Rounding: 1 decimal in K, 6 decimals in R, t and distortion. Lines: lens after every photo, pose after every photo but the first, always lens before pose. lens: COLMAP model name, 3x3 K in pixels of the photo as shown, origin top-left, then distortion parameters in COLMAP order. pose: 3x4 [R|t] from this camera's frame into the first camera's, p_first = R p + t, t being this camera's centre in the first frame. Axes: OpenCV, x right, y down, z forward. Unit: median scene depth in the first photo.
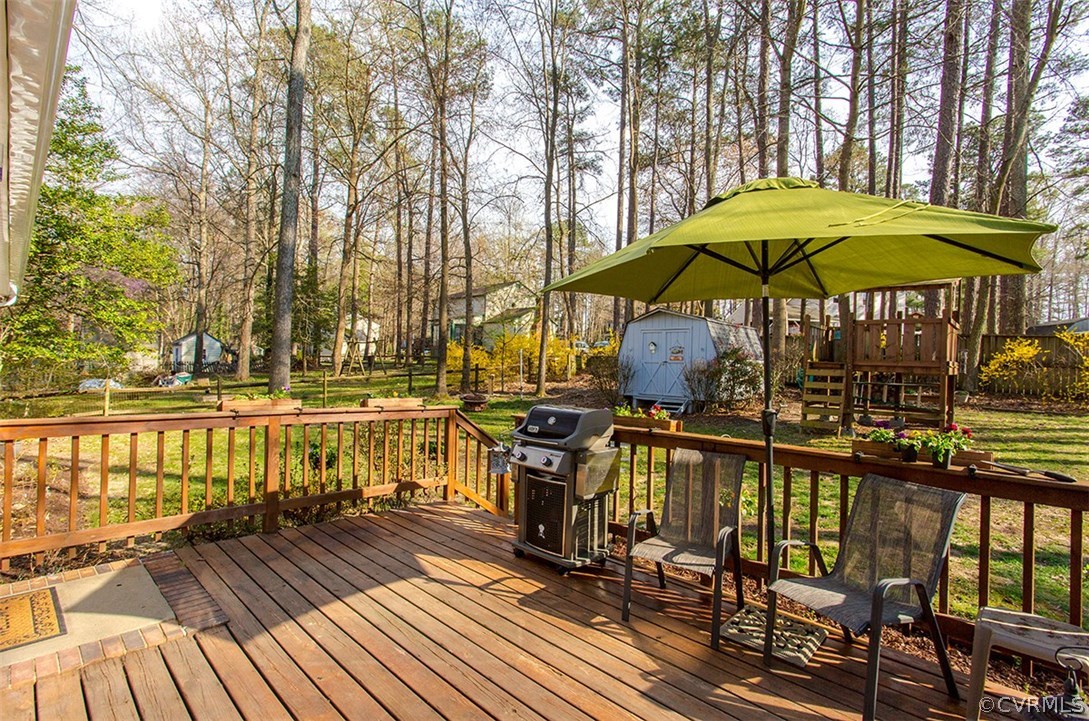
lens RADIAL K [[525.4, 0, 537.1], [0, 525.4, 369.1], [0, 0, 1]] dist [-0.056437, 0.039160]
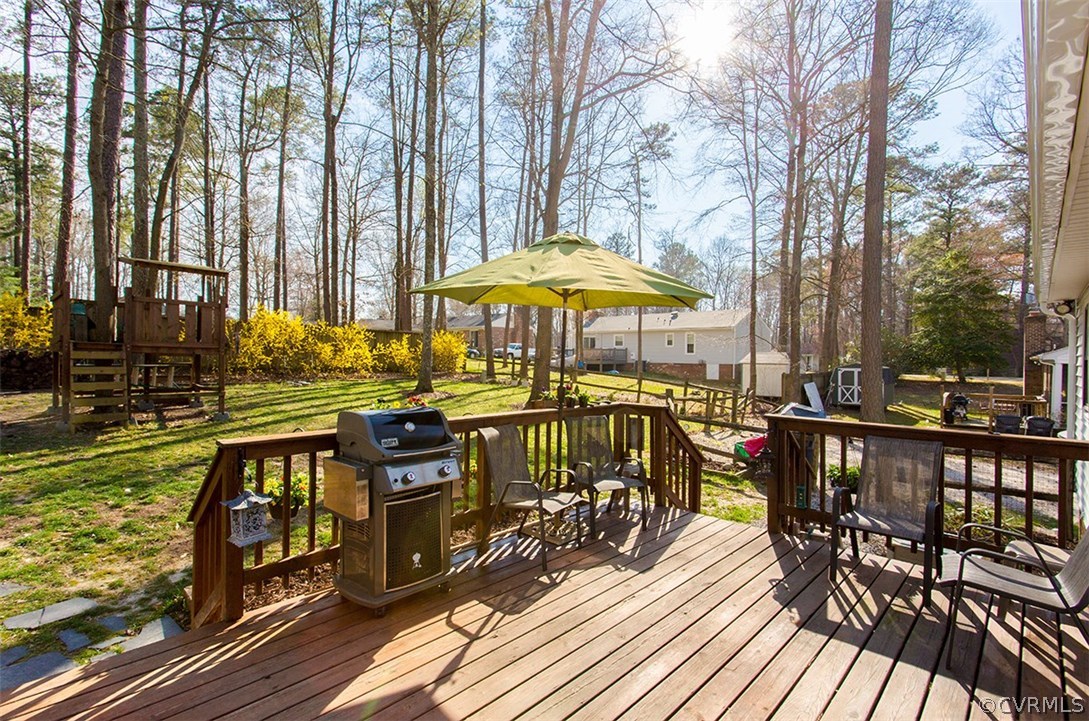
lens RADIAL K [[525.4, 0, 537.1], [0, 525.4, 369.1], [0, 0, 1]] dist [-0.056437, 0.039160]
pose [[-0.023399, -0.053217, 0.998309, -0.947077], [-0.001853, 0.998583, 0.053188, -0.046103], [-0.999724, -0.000606, -0.023465, 0.973056]]
